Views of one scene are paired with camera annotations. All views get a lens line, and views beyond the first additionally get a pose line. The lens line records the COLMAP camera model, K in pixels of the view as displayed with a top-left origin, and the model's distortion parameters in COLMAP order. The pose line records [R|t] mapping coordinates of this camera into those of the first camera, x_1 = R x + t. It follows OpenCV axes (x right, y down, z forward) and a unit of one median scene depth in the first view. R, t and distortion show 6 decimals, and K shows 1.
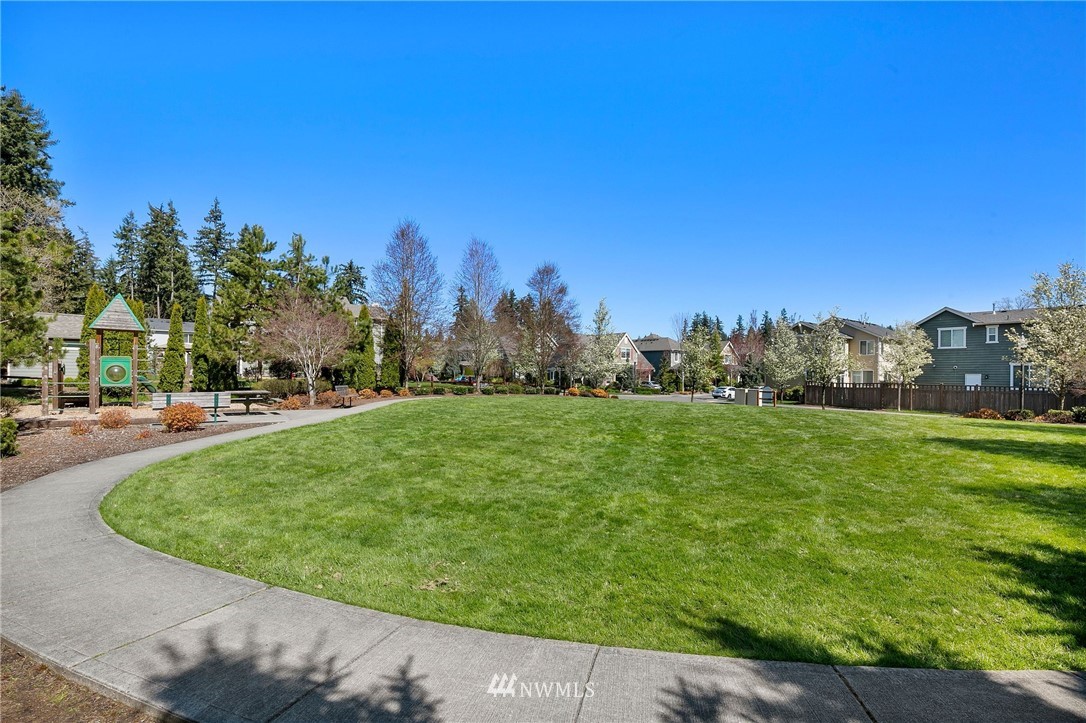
lens RADIAL K [[531.3, 0, 537.3], [0, 531.3, 366.1], [0, 0, 1]] dist [0.009141, -0.009258]
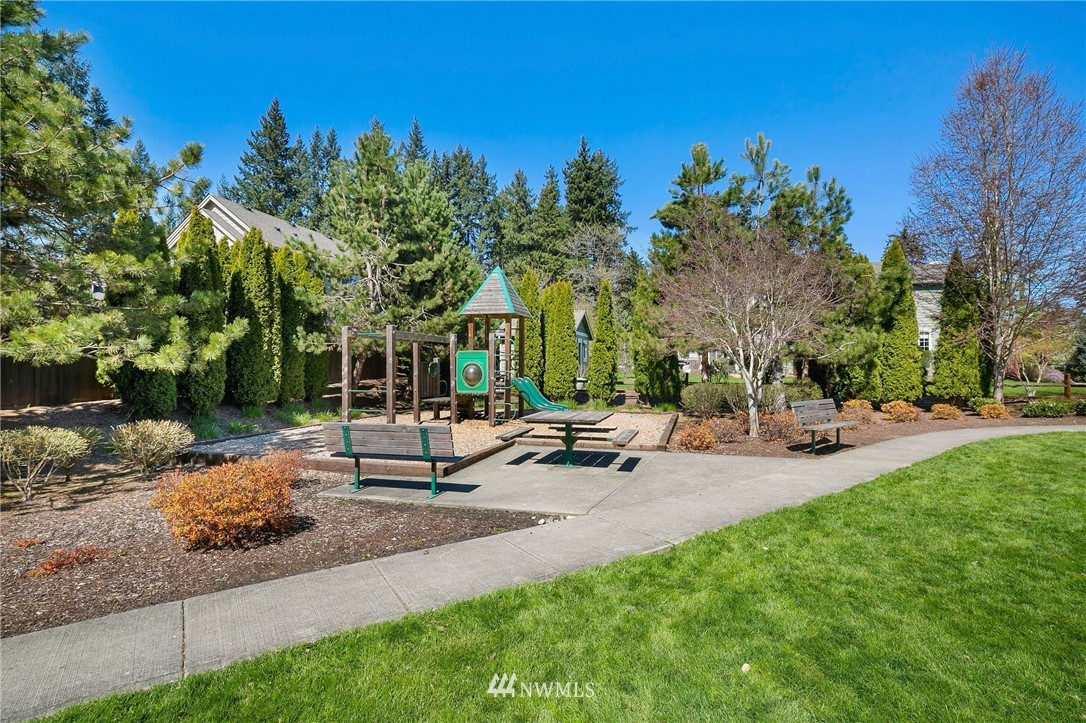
lens RADIAL K [[531.3, 0, 532.3], [0, 531.3, 366.8], [0, 0, 1]] dist [0.009141, -0.009258]
pose [[0.572790, -0.012583, -0.819606, -0.099249], [0.022706, 0.999742, 0.000520, 0.002154], [0.819388, -0.018908, 0.572928, 0.403786]]
